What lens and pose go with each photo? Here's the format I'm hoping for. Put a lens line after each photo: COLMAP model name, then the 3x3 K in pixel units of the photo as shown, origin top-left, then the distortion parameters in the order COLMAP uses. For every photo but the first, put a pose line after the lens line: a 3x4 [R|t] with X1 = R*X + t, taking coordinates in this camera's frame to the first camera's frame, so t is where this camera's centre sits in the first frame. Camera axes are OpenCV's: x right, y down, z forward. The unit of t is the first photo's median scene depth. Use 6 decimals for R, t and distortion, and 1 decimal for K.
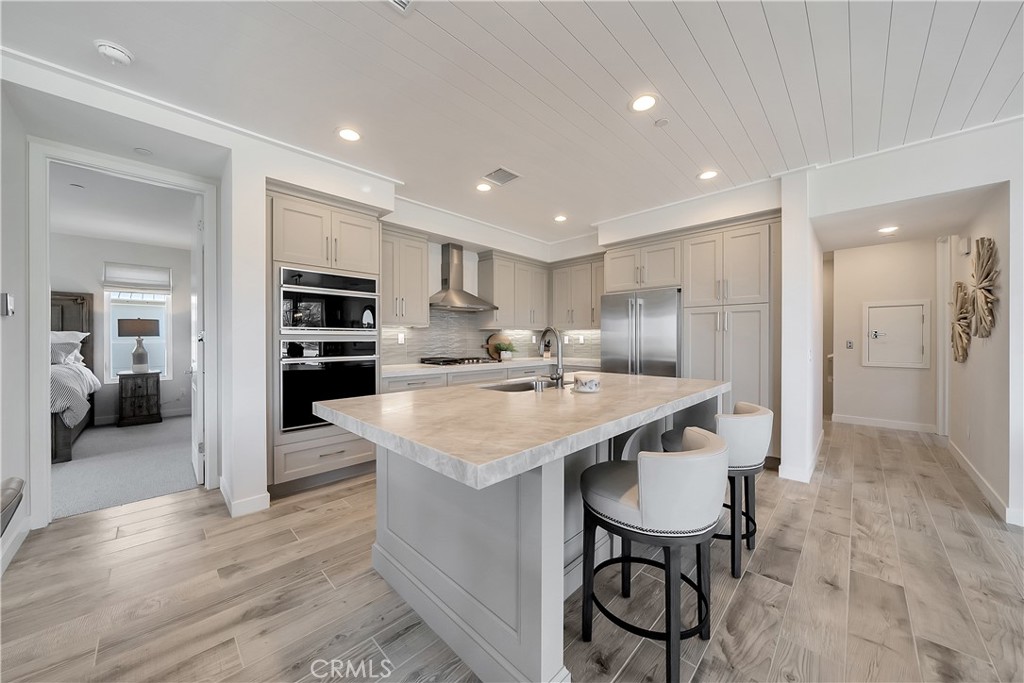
lens RADIAL K [[355.3, 0, 511.3], [0, 355.3, 342.6], [0, 0, 1]] dist [0.002518, 0.000116]
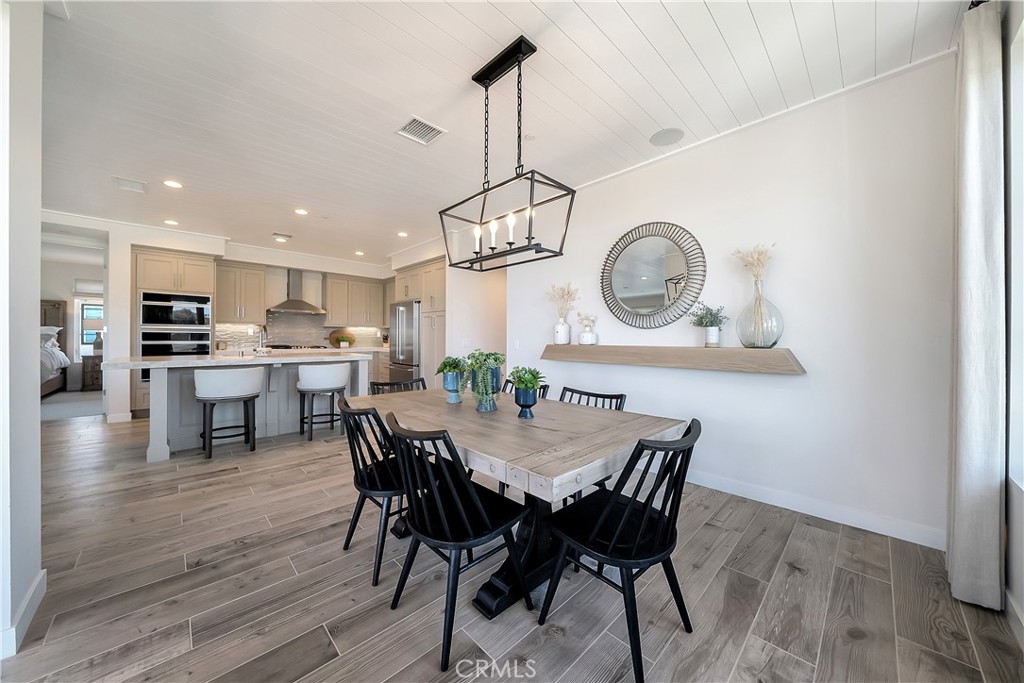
lens RADIAL K [[355.3, 0, 513.1], [0, 355.3, 338.3], [0, 0, 1]] dist [0.002518, 0.000116]
pose [[0.999563, 0.005999, -0.028944, 0.743322], [-0.006149, 0.999968, -0.005085, 0.013835], [0.028913, 0.005261, 0.999568, -0.435279]]
